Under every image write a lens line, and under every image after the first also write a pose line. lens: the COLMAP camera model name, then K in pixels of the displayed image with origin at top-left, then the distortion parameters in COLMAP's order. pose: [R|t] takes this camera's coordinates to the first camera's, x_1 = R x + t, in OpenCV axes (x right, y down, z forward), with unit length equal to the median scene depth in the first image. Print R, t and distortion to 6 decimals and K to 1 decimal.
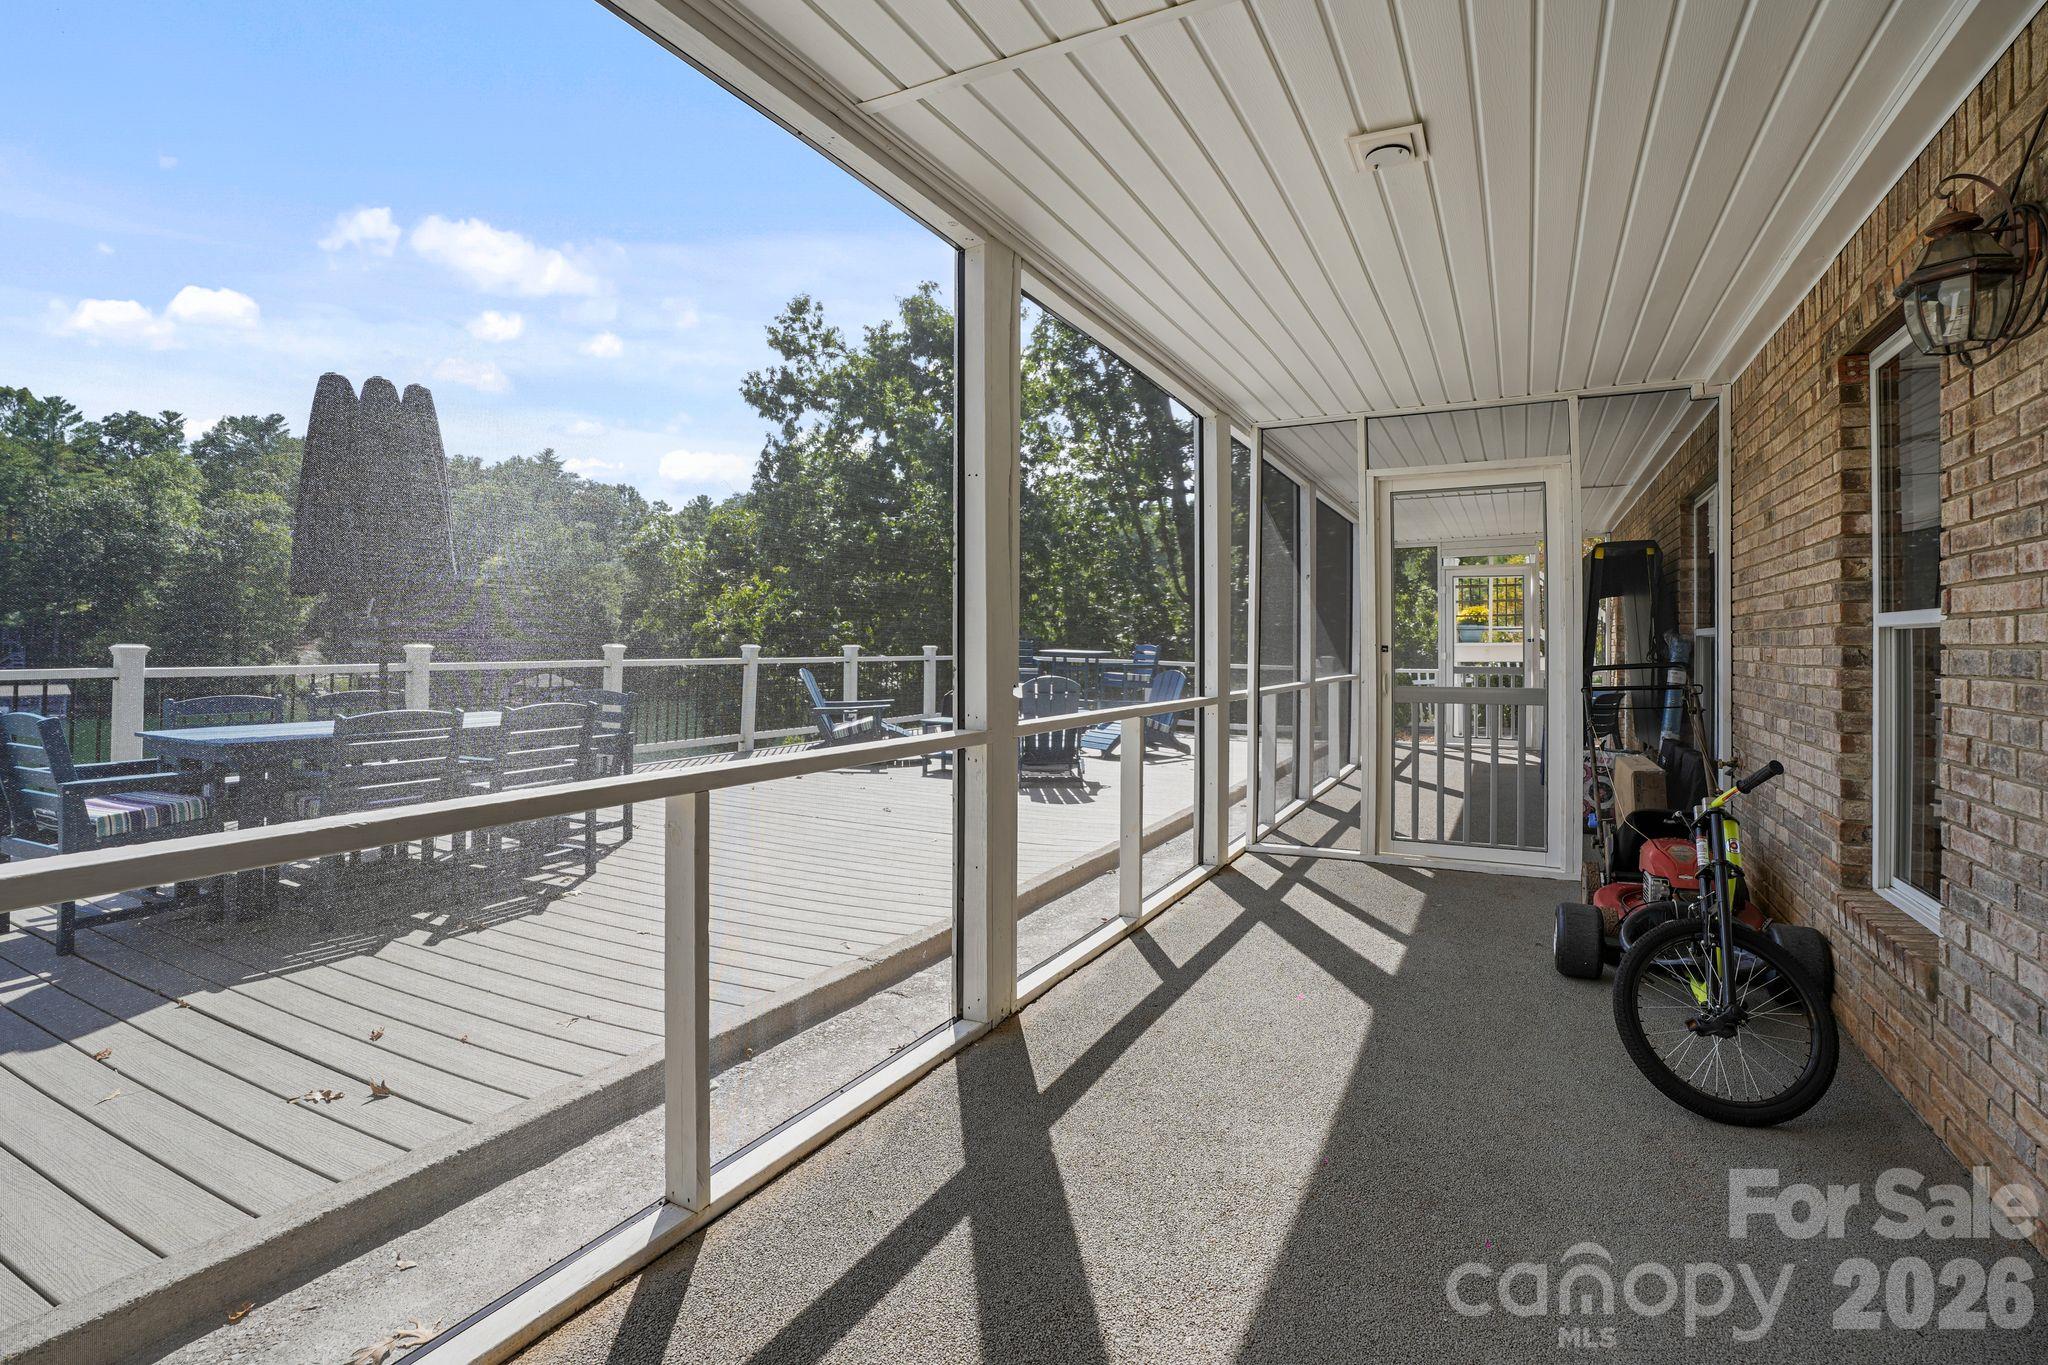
lens RADIAL K [[956.4, 0, 999.7], [0, 956.4, 652.1], [0, 0, 1]] dist [-0.068213, 0.015692]
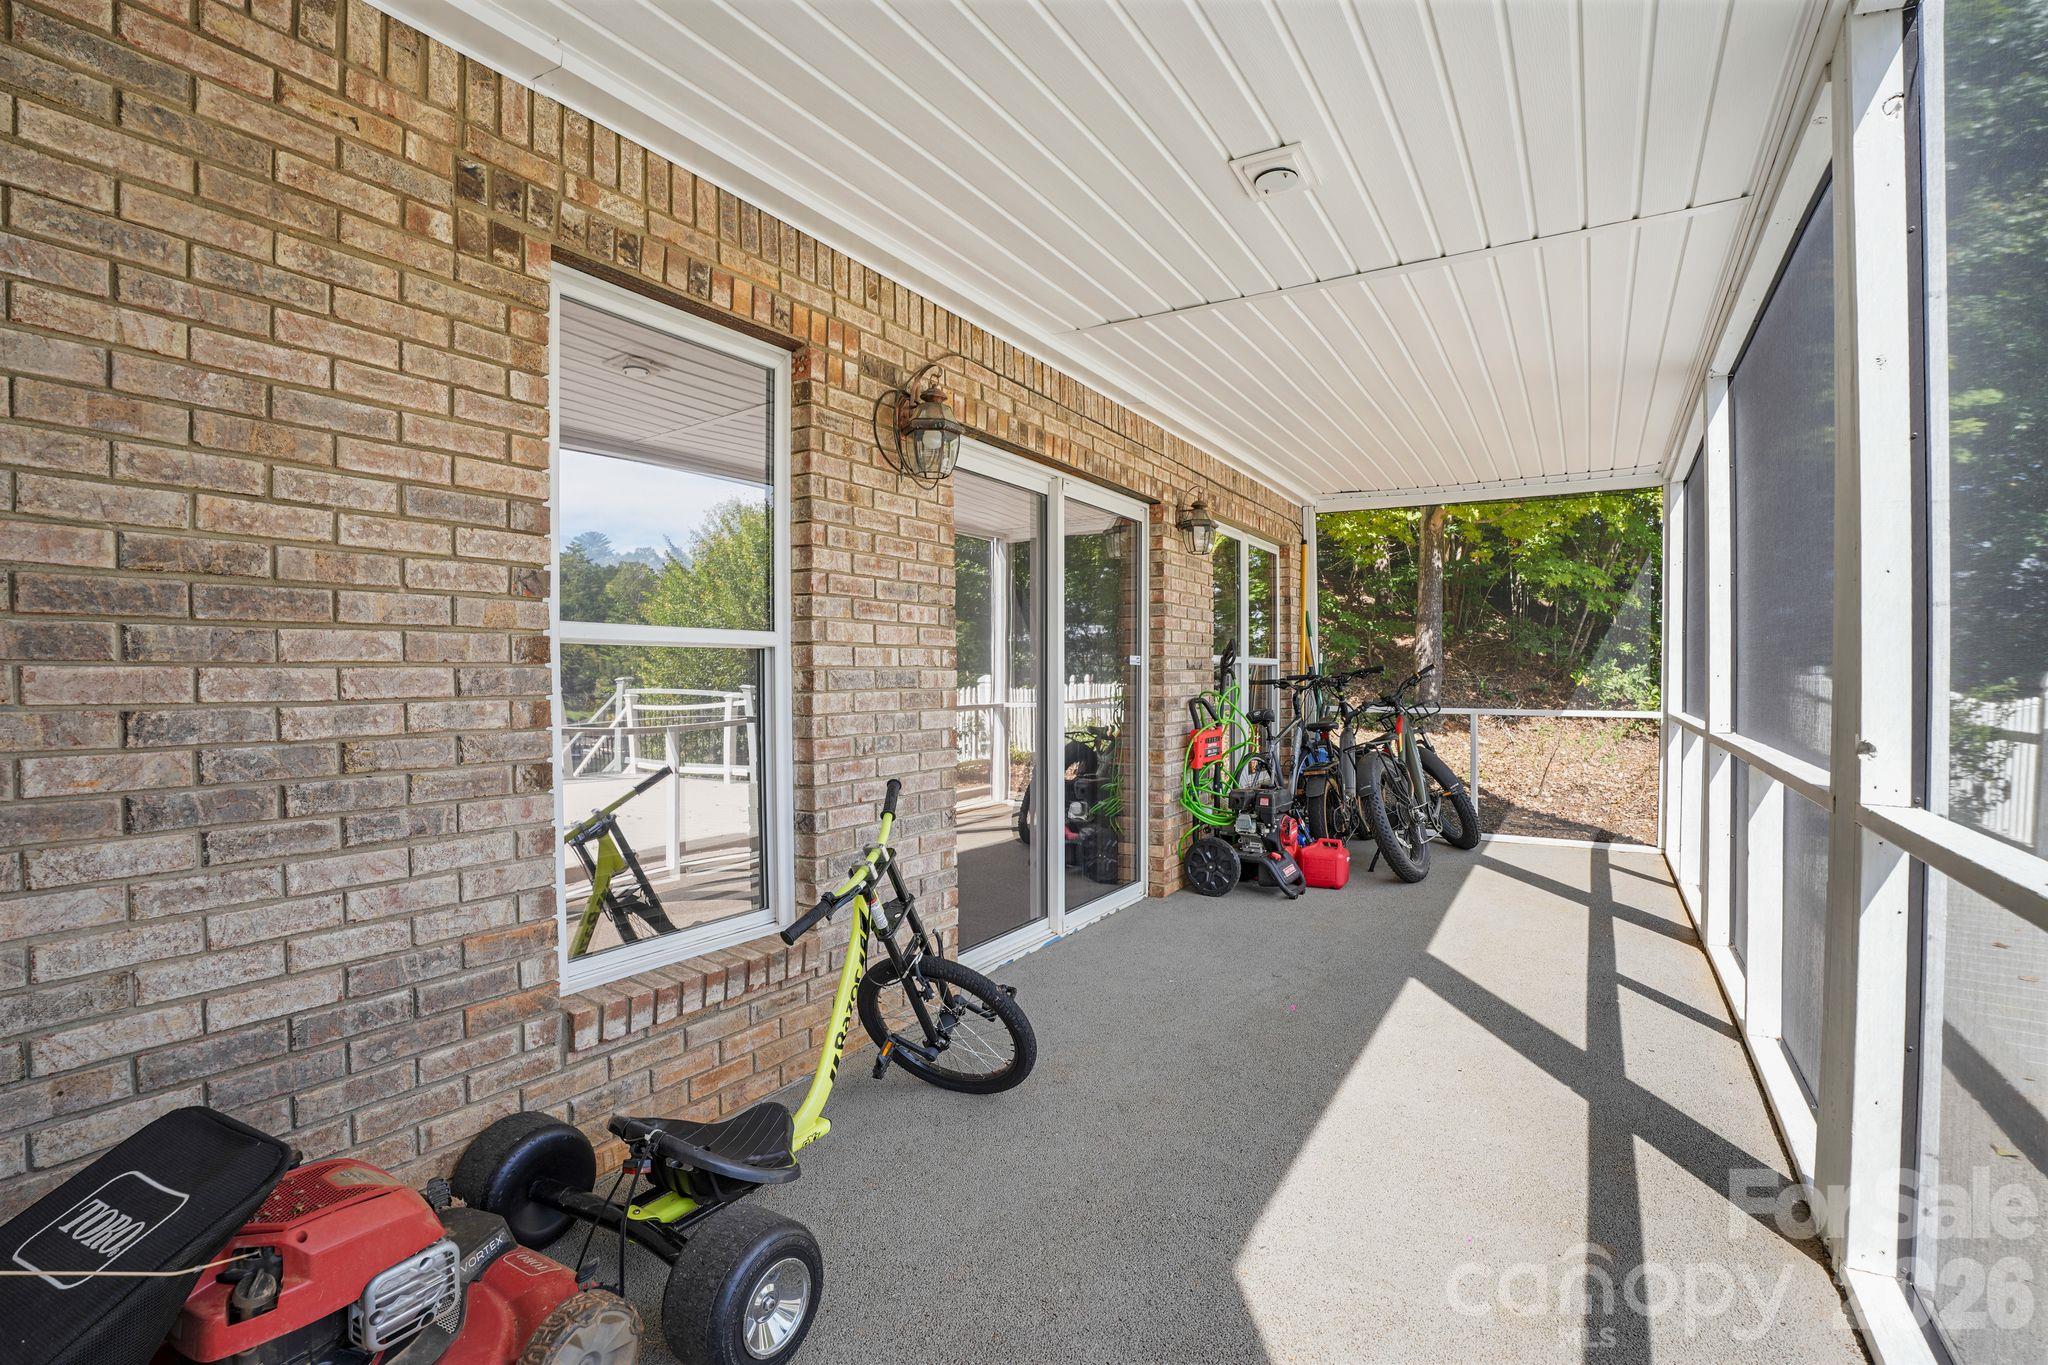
lens RADIAL K [[947.8, 0, 1001.7], [0, 947.8, 674.5], [0, 0, 1]] dist [-0.069533, 0.015343]
pose [[-0.997921, -0.004332, 0.064308, 0.827229], [-0.003714, 0.999946, 0.009728, -0.011743], [-0.064347, 0.009469, -0.997883, 2.574733]]
